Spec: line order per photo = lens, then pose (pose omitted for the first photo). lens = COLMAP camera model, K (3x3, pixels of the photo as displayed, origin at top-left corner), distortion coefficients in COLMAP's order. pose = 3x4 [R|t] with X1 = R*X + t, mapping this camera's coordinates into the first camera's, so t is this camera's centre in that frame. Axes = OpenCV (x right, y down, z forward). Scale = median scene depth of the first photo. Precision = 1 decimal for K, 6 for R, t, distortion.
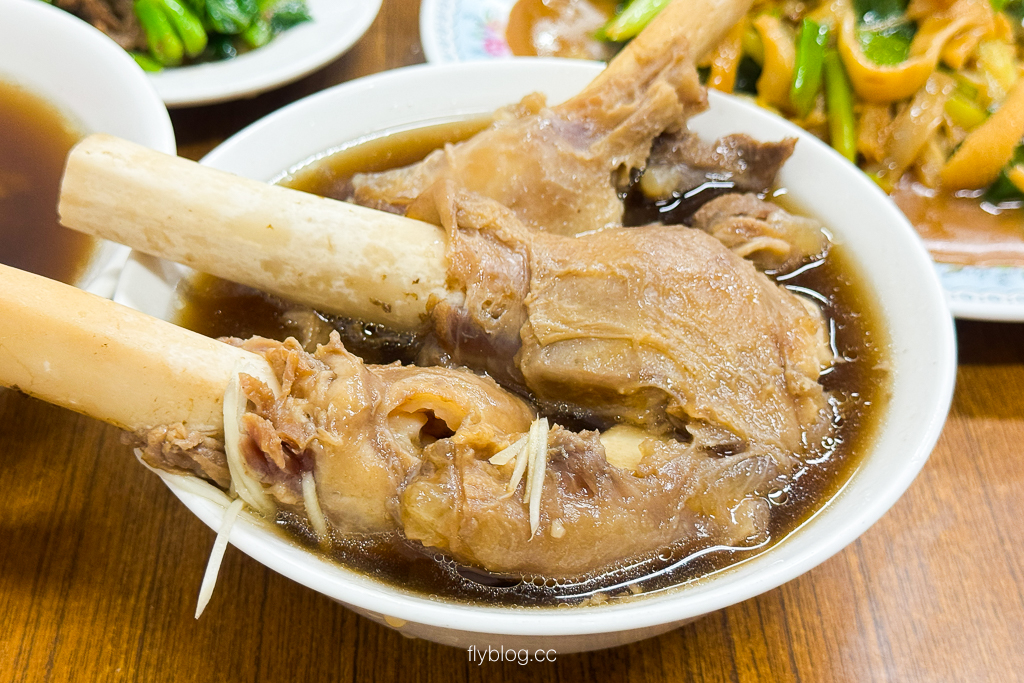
lens RADIAL K [[1545.7, 0, 502.5], [0, 1545.7, 340.5], [0, 0, 1]] dist [0.056879, 0.000000]
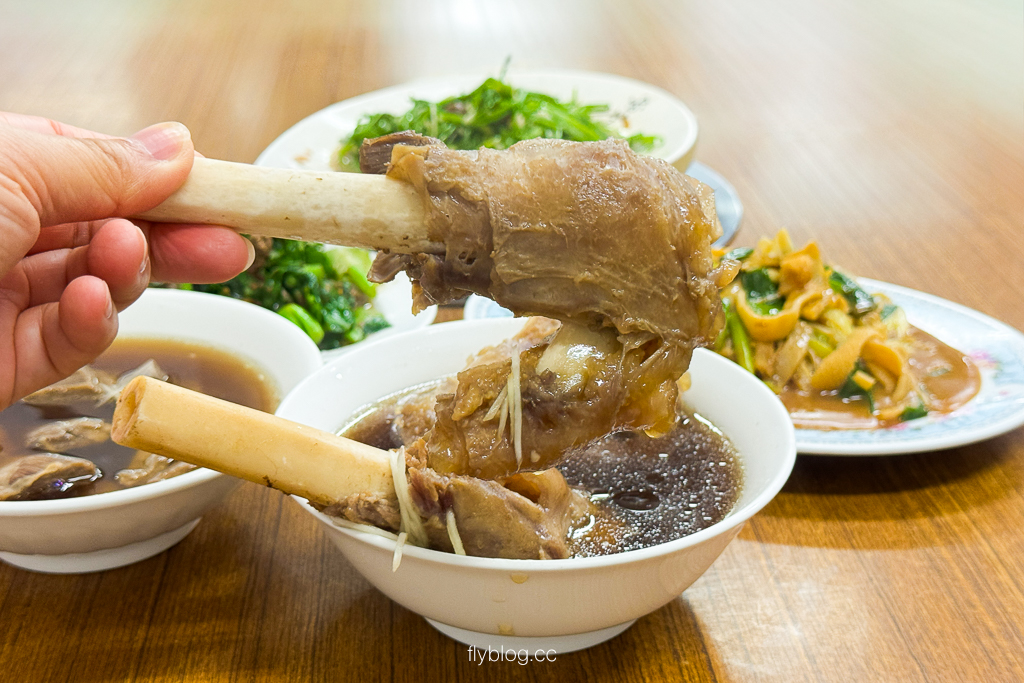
lens RADIAL K [[1545.7, 0, 510.3], [0, 1545.7, 339.2], [0, 0, 1]] dist [0.056879, 0.000000]
pose [[0.998521, -0.031045, 0.044635, -0.095800], [0.045169, 0.930611, -0.363212, 0.455775], [-0.030262, 0.364691, 0.930637, -0.505480]]
